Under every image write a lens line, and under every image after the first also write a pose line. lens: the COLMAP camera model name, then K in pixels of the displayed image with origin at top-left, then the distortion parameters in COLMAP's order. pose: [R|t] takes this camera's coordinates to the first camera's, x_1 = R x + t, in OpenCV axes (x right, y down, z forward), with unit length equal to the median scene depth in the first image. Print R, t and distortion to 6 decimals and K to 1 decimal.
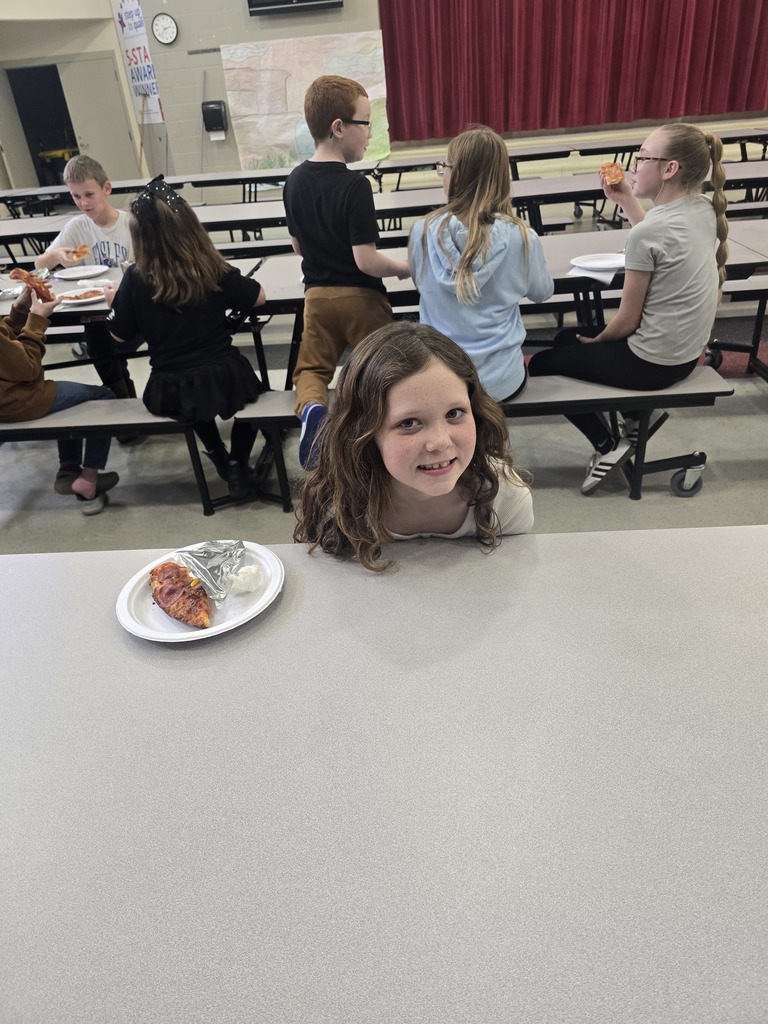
lens RADIAL K [[672.7, 0, 384.0], [0, 672.7, 512.0], [0, 0, 1]] dist [0.022387, -0.004784]
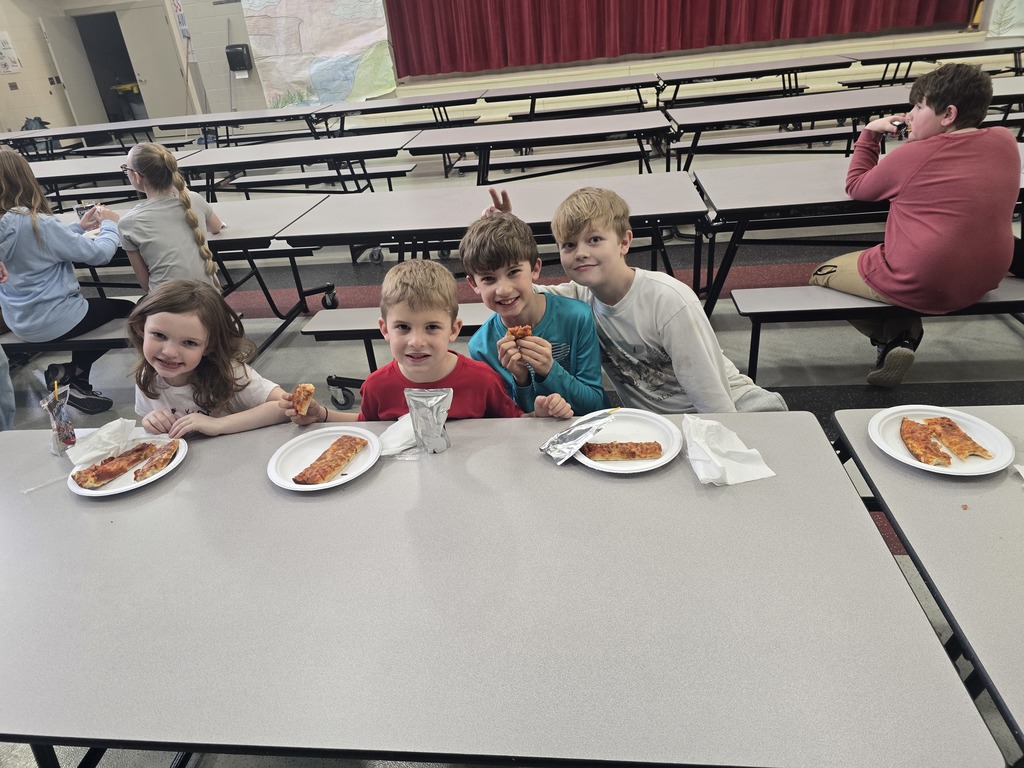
lens RADIAL K [[672.7, 0, 512.0], [0, 672.7, 384.0], [0, 0, 1]] dist [0.022387, -0.004784]
pose [[0.998964, 0.004836, -0.045249, 0.251225], [-0.006729, 0.999105, -0.041767, -0.005485], [0.045006, 0.042028, 0.998102, -0.066961]]
